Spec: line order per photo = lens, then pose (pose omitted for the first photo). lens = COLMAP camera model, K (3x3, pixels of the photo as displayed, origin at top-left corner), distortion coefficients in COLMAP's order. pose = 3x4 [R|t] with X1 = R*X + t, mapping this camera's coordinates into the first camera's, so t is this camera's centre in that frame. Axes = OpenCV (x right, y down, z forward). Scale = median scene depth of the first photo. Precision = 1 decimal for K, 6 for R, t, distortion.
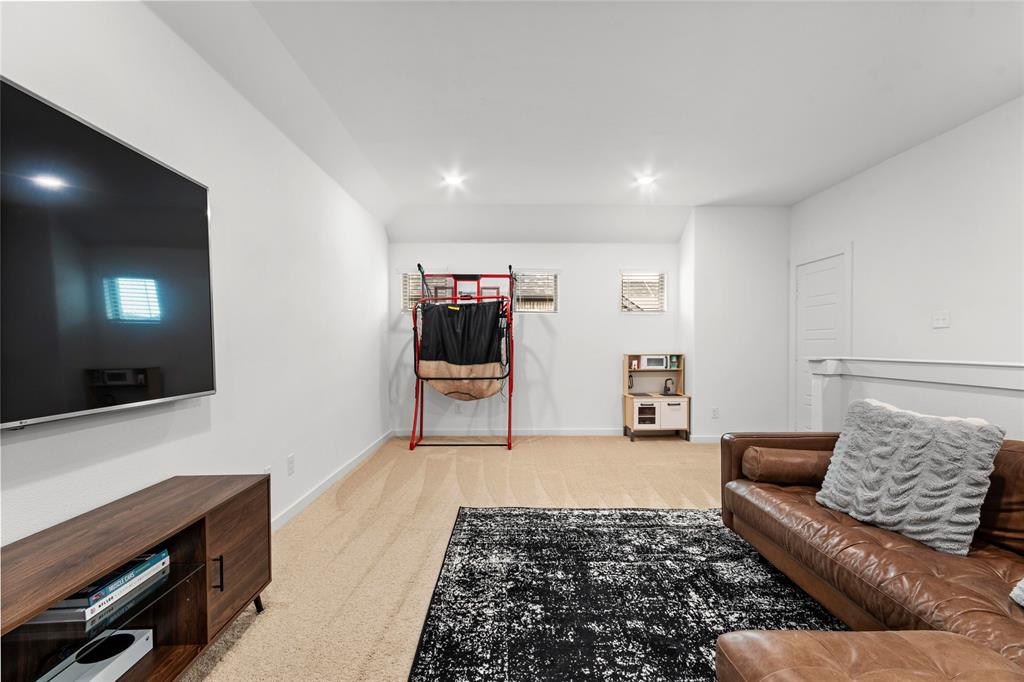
lens RADIAL K [[448.3, 0, 511.9], [0, 448.3, 344.6], [0, 0, 1]] dist [0.004334, -0.000251]
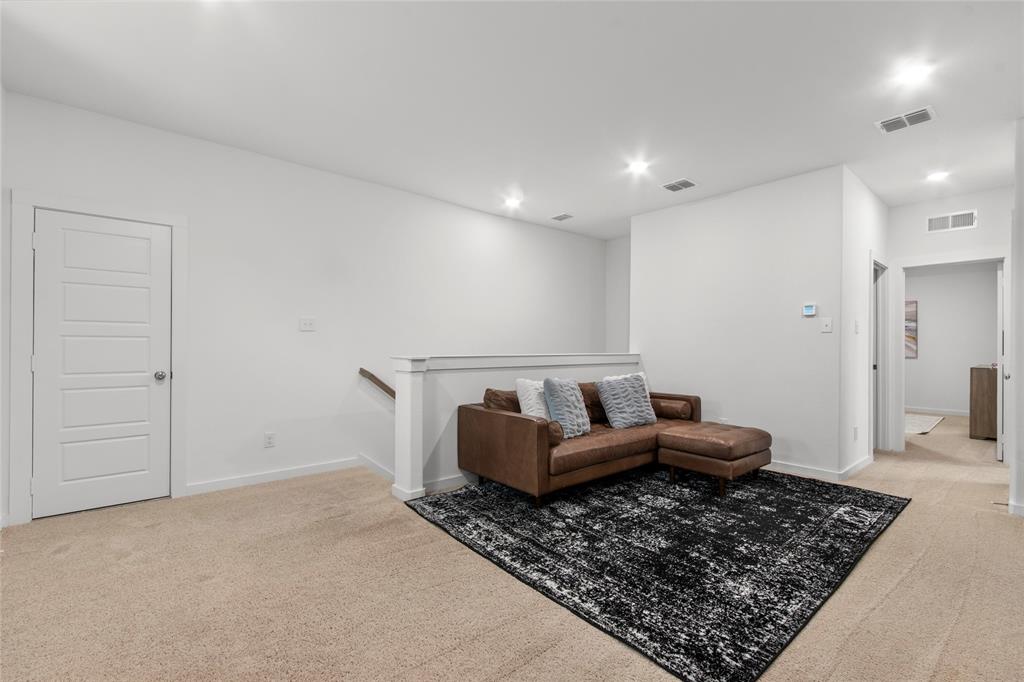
lens RADIAL K [[448.3, 0, 509.5], [0, 448.3, 343.2], [0, 0, 1]] dist [0.004334, -0.000251]
pose [[-0.637864, 0.003214, 0.770142, -0.415289], [-0.003156, 0.999972, -0.006787, -0.000826], [-0.770143, -0.006759, -0.637836, 1.877112]]
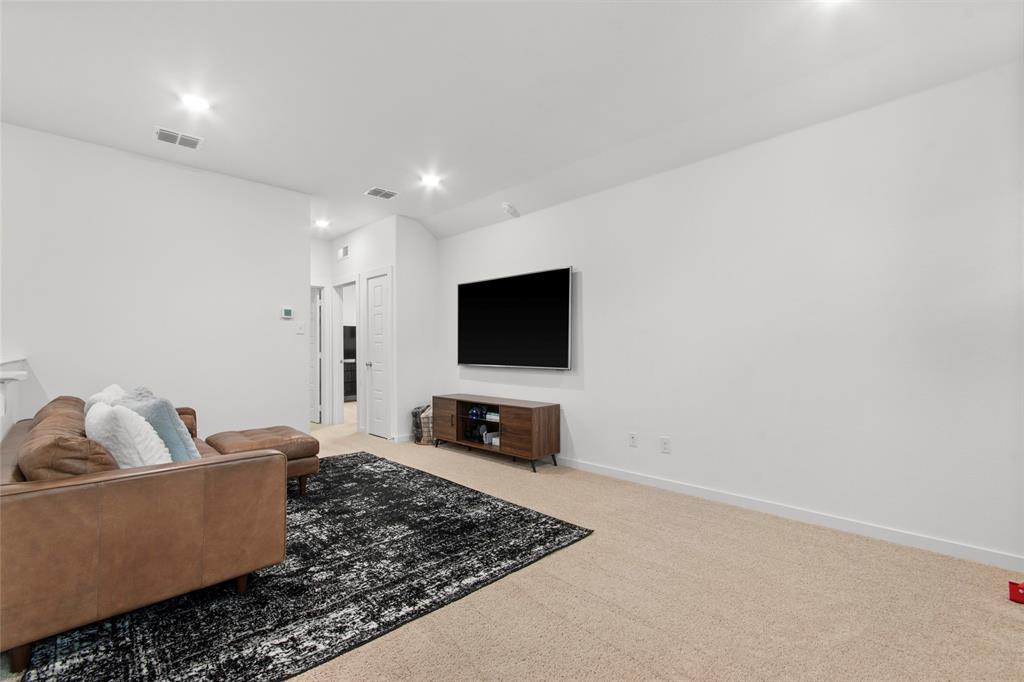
lens RADIAL K [[448.3, 0, 518.3], [0, 448.3, 346.0], [0, 0, 1]] dist [0.004334, -0.000251]
pose [[-0.716166, -0.001063, -0.697929, 0.761589], [0.004161, 0.999975, -0.005792, 0.010928], [0.697918, -0.007052, -0.716143, 1.950203]]
